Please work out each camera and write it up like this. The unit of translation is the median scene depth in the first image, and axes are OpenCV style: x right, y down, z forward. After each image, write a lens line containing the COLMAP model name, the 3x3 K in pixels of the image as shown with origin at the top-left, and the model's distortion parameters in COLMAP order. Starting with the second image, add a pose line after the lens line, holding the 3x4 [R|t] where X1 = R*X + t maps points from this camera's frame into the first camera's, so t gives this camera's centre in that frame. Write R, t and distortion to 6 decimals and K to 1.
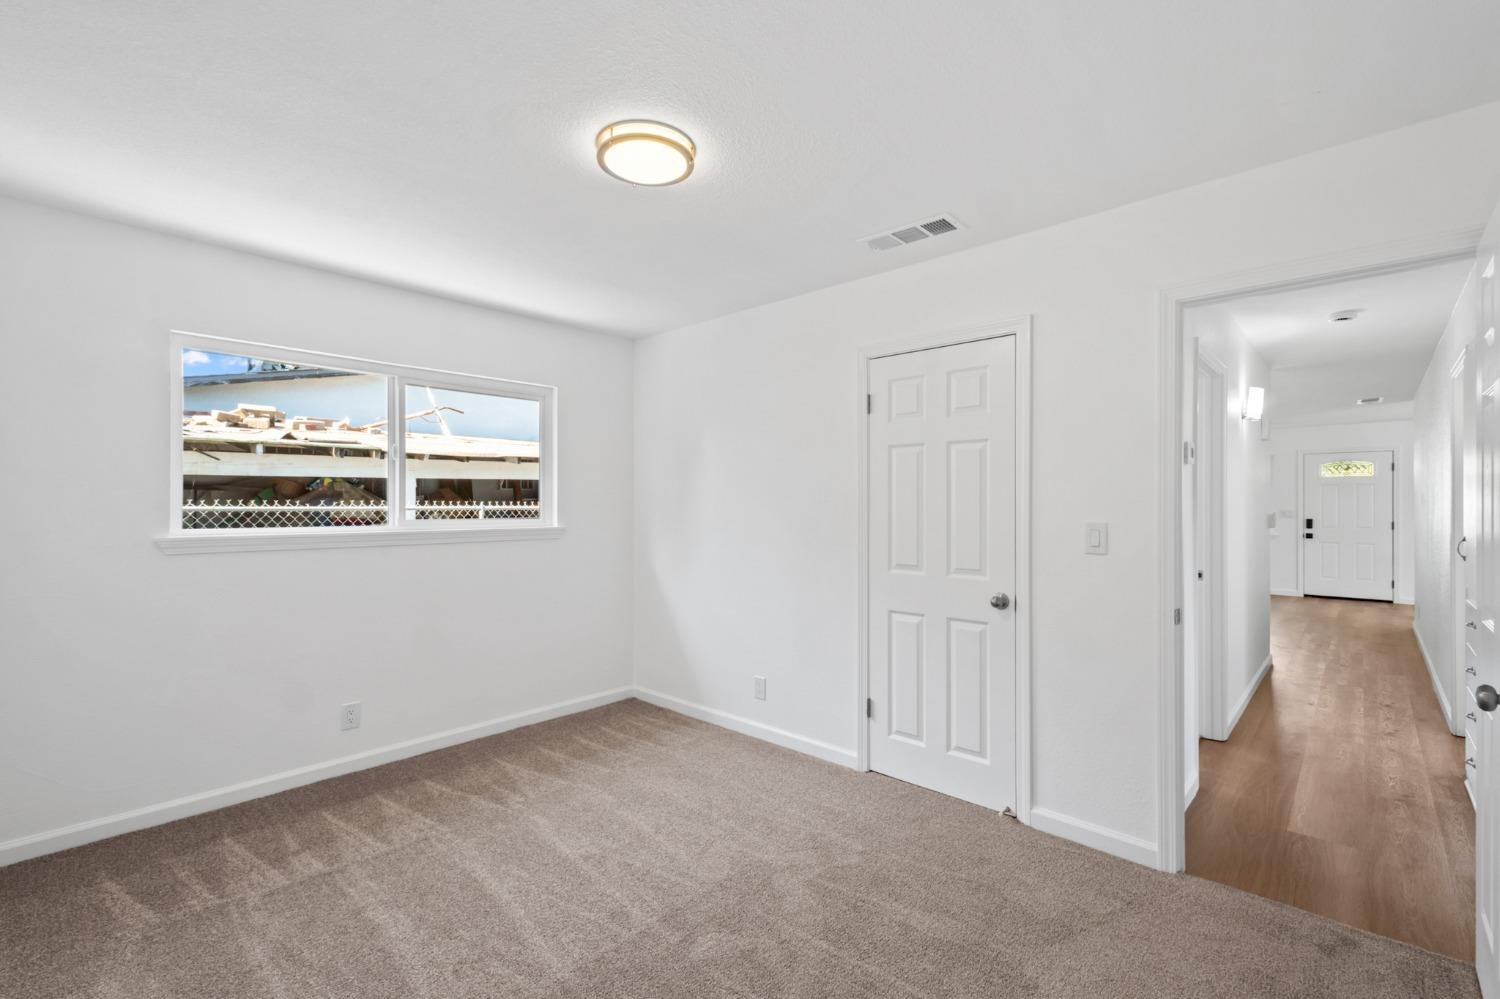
lens RADIAL K [[654.8, 0, 759.3], [0, 654.8, 506.2], [0, 0, 1]] dist [0.005318, 0.000887]
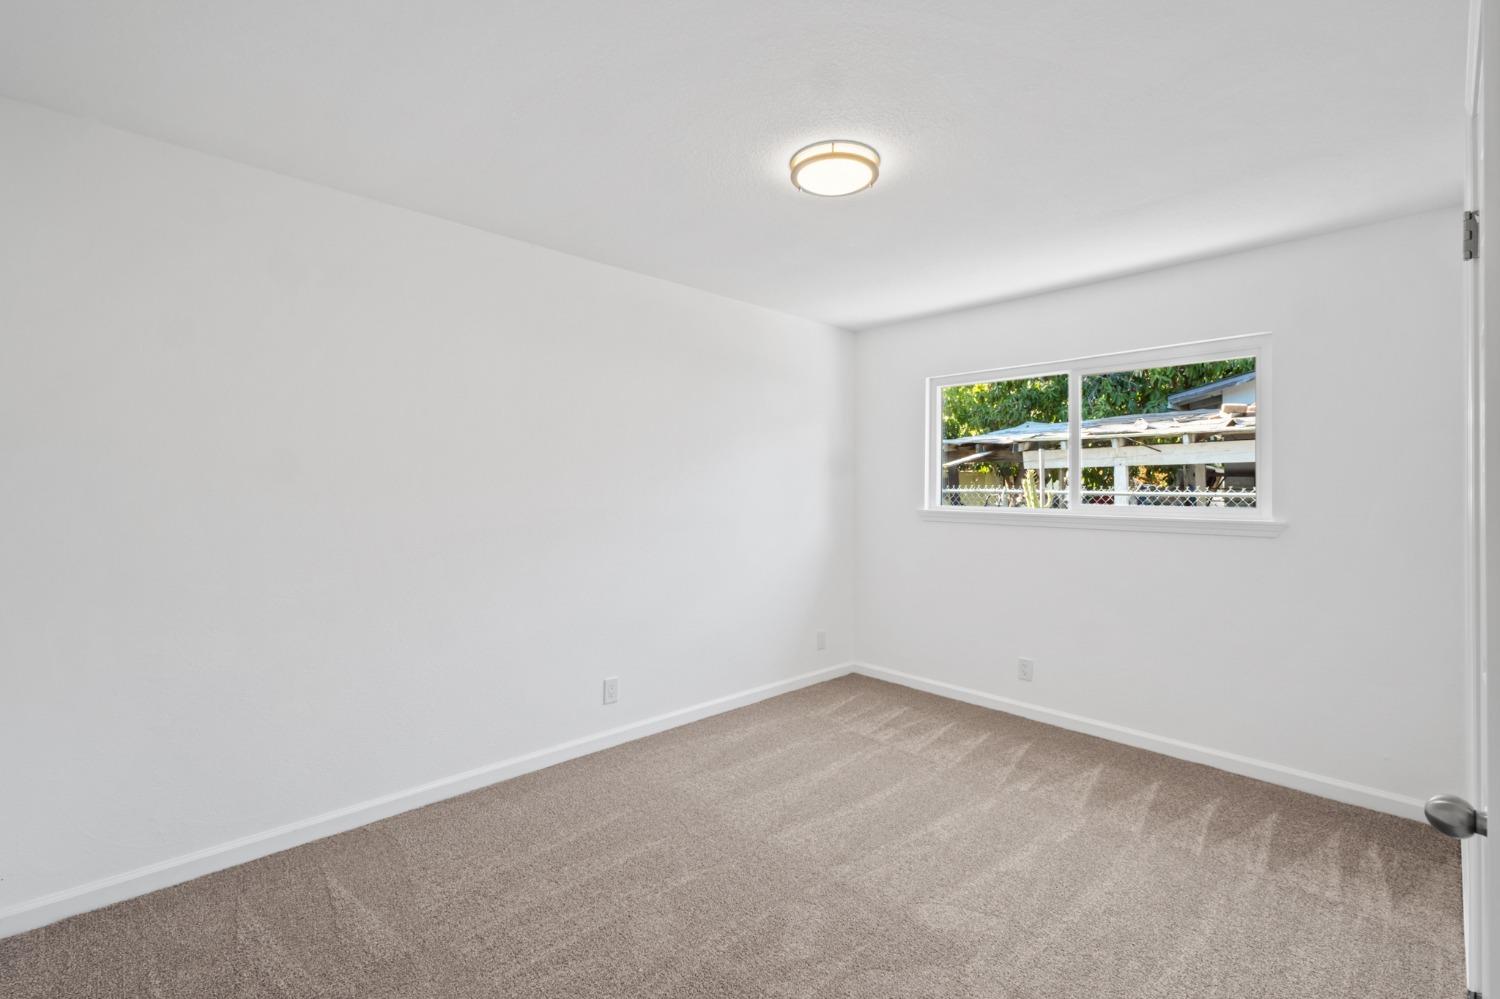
lens RADIAL K [[654.8, 0, 759.1], [0, 654.8, 486.4], [0, 0, 1]] dist [0.005318, 0.000887]
pose [[-0.060645, -0.001564, -0.998158, 0.555647], [-0.012191, 0.999925, -0.000826, -0.000112], [0.998085, 0.012118, -0.060660, 0.571301]]
